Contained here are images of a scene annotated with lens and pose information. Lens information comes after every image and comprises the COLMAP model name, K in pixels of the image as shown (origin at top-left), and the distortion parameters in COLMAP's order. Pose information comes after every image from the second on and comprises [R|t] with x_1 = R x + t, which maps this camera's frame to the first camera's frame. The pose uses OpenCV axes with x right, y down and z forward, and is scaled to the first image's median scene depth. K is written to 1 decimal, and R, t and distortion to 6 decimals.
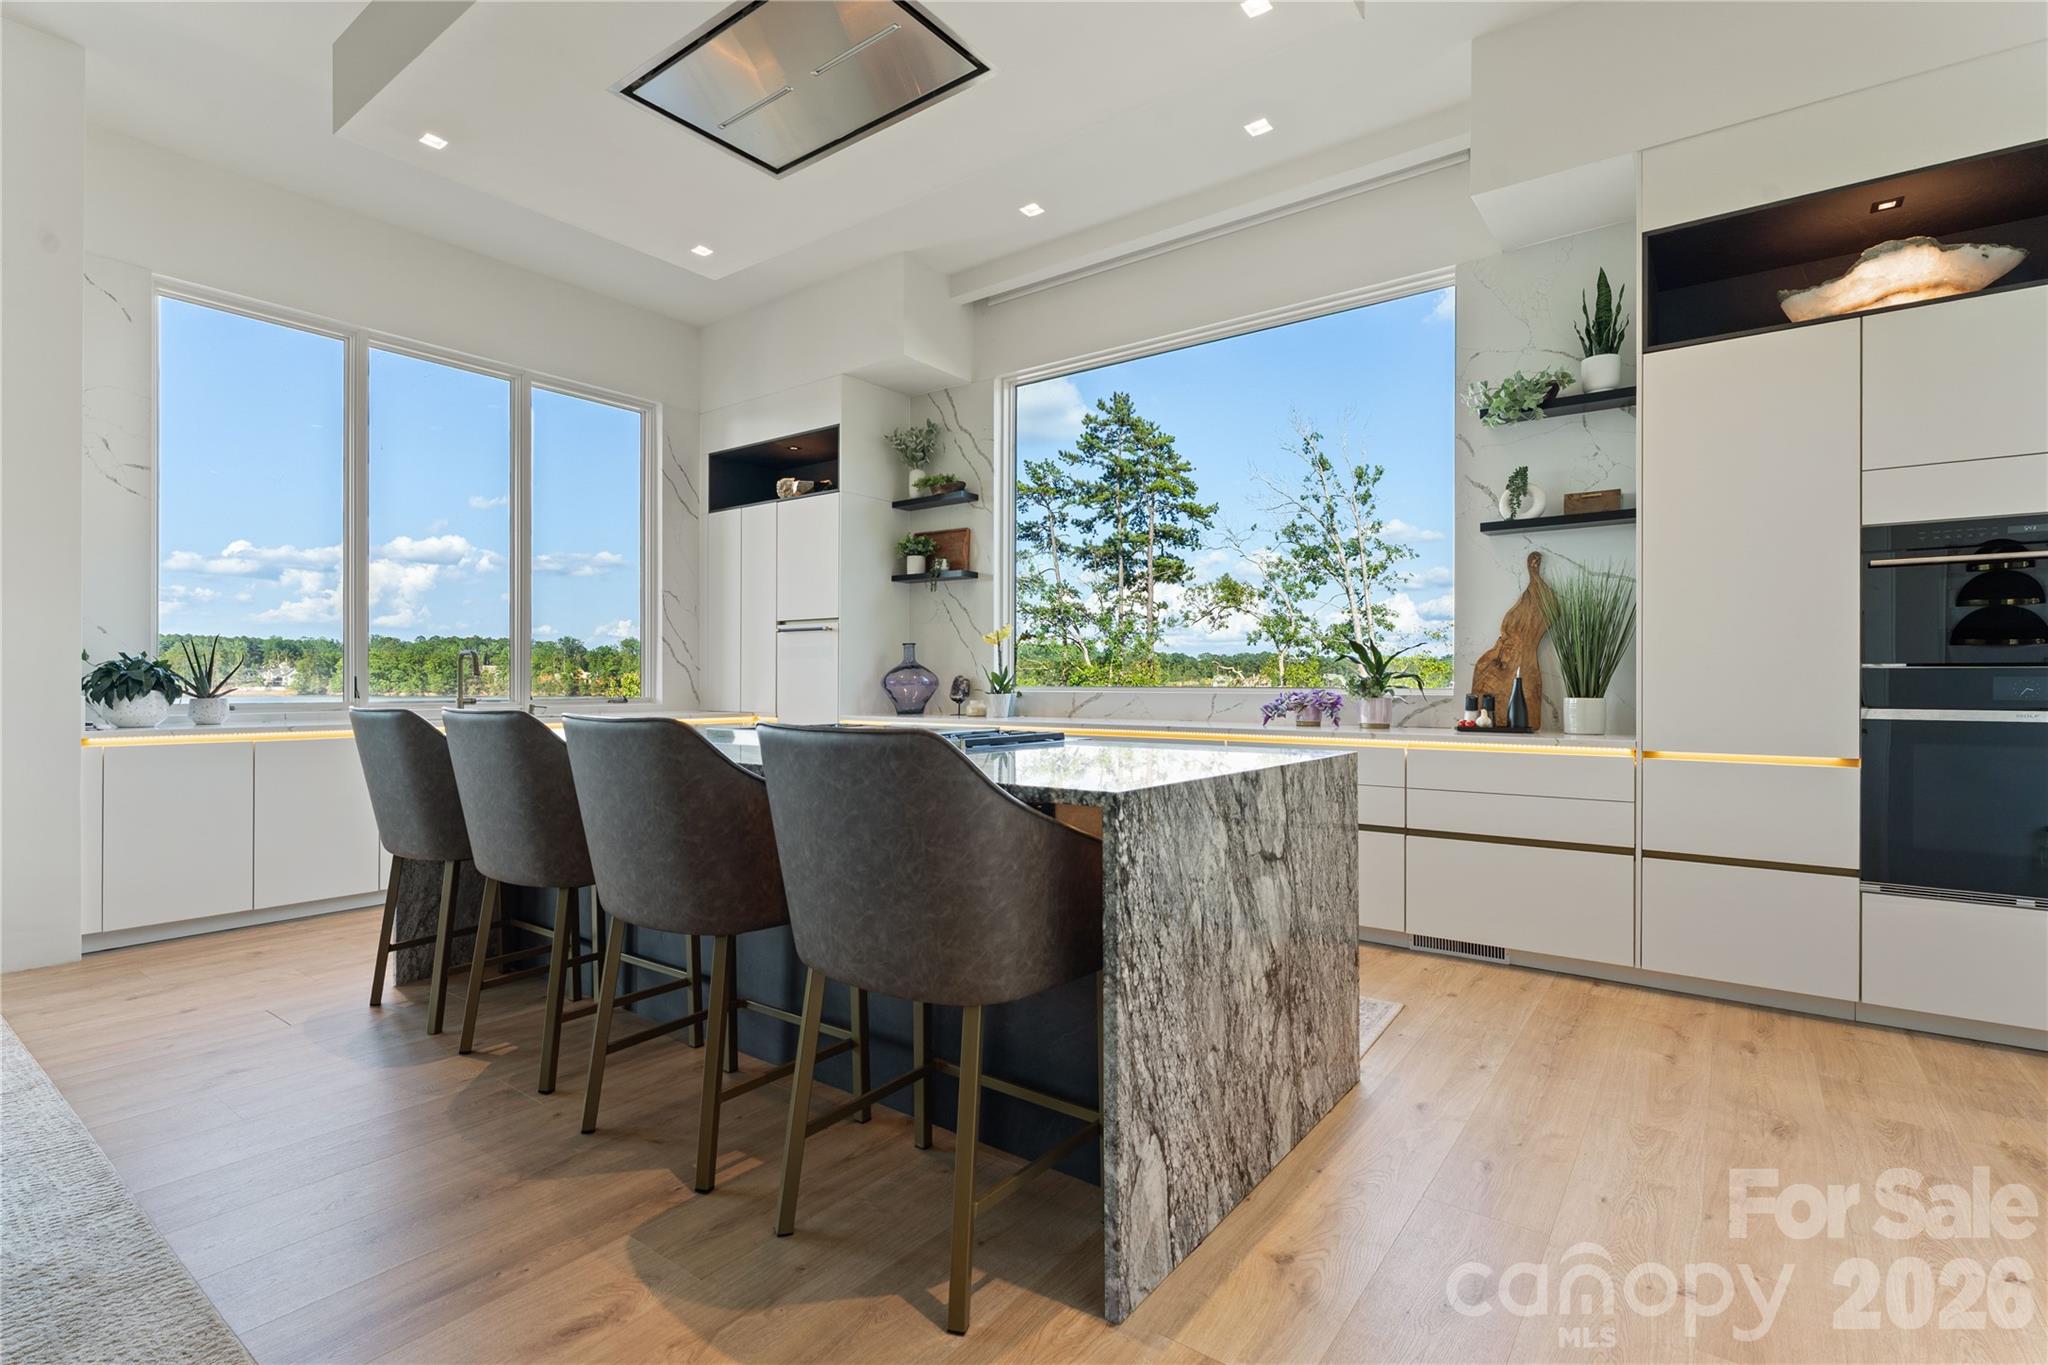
lens RADIAL K [[945.0, 0, 1016.9], [0, 945.0, 680.4], [0, 0, 1]] dist [0.005284, 0.000773]
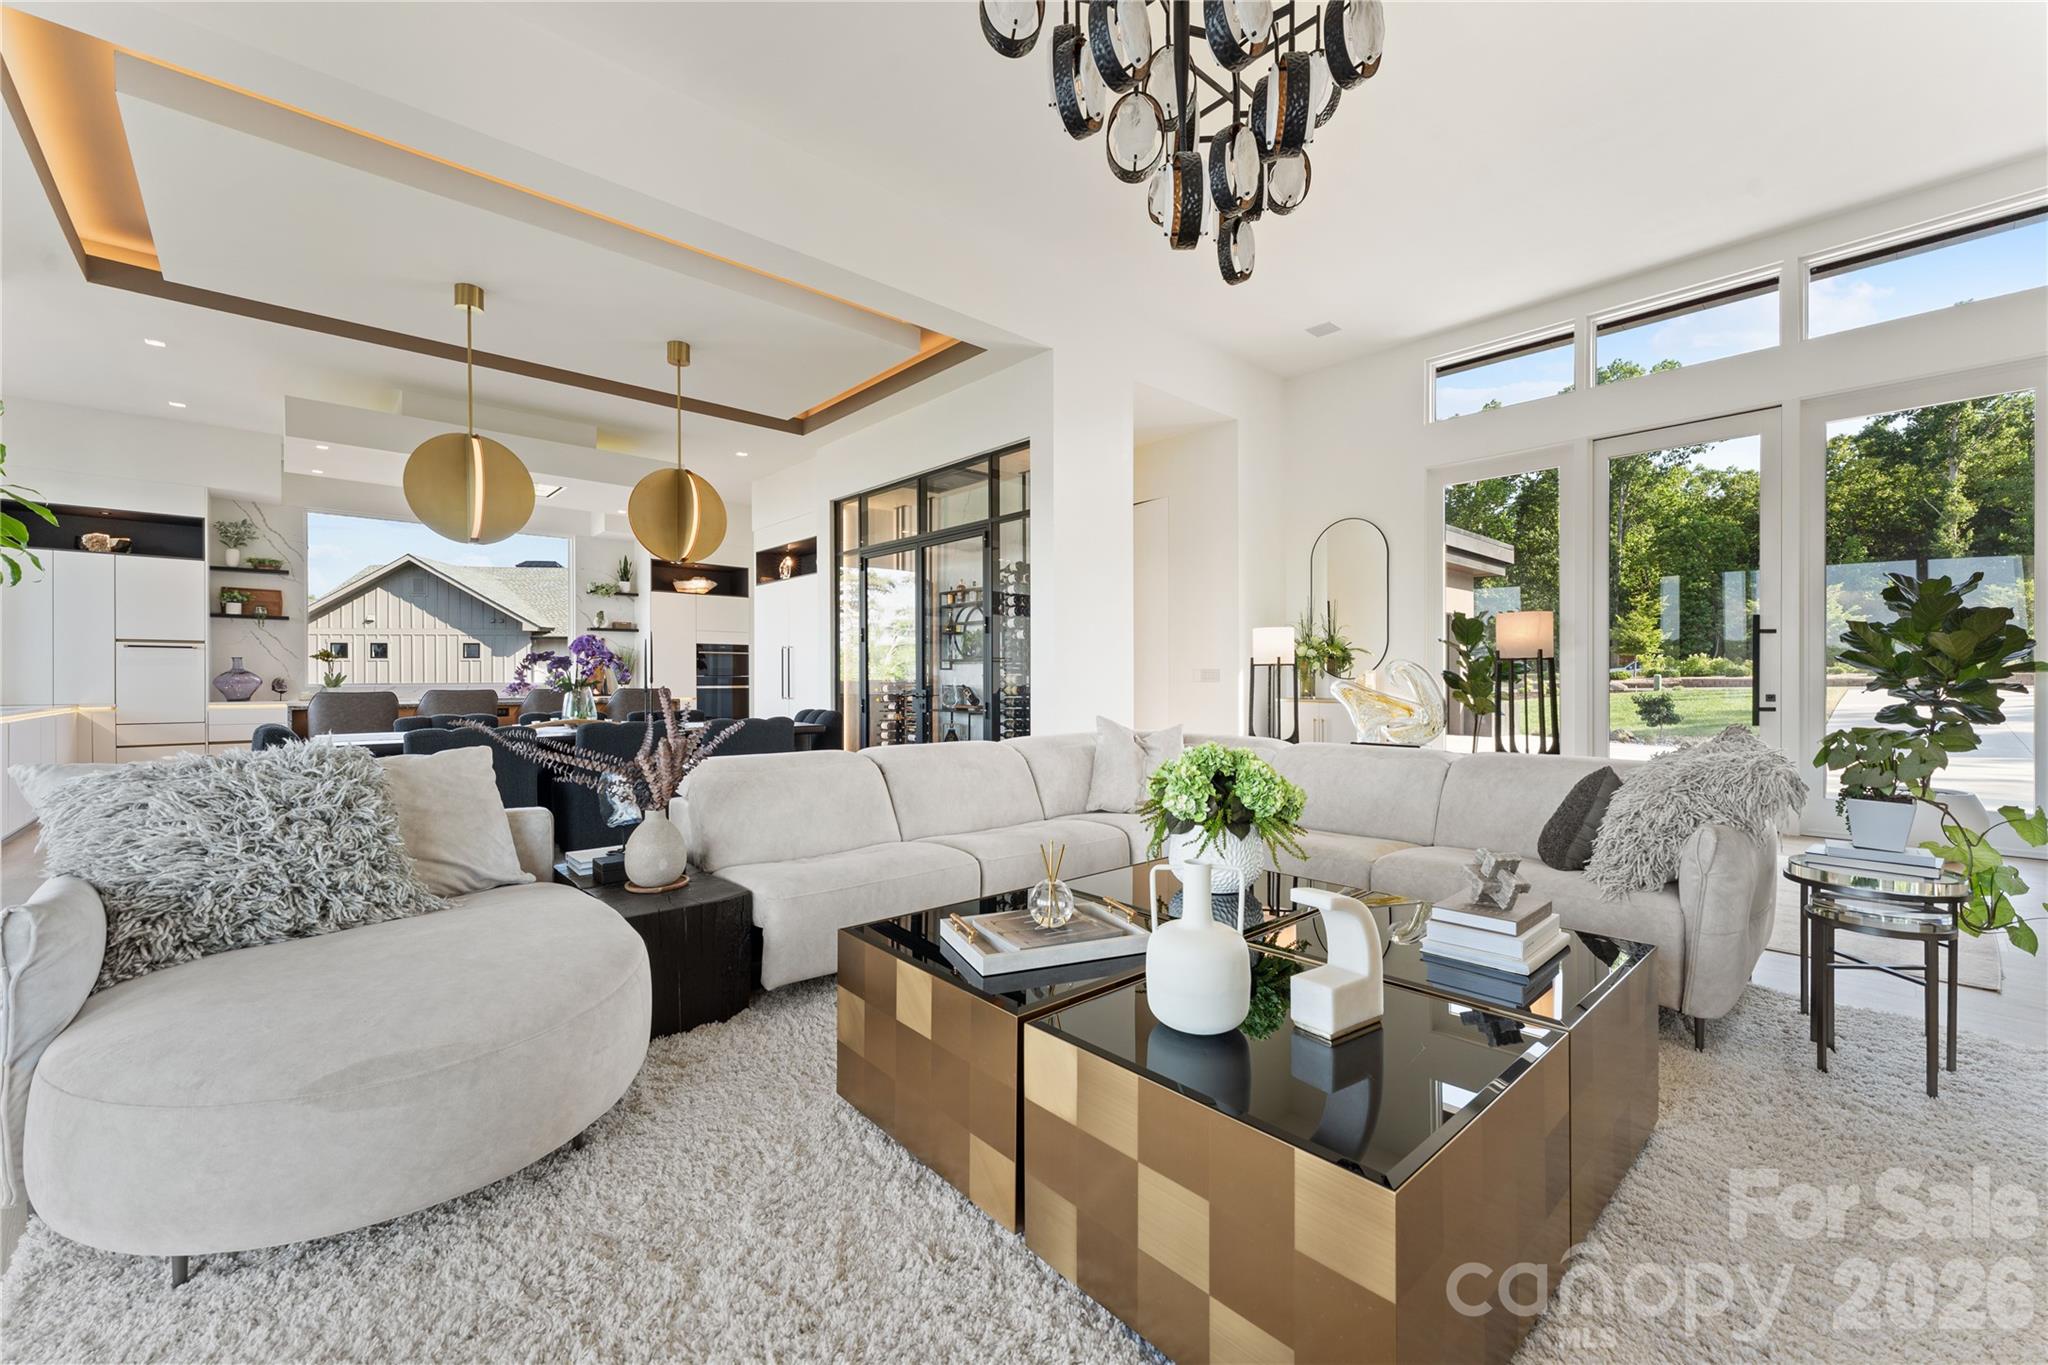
lens RADIAL K [[830.1, 0, 1007.5], [0, 830.1, 686.7], [0, 0, 1]] dist [0.003783, 0.000211]
pose [[0.180666, -0.015715, 0.983419, -1.647287], [0.008607, 0.999859, 0.014397, 0.002149], [-0.983507, 0.005864, 0.180775, -0.710002]]
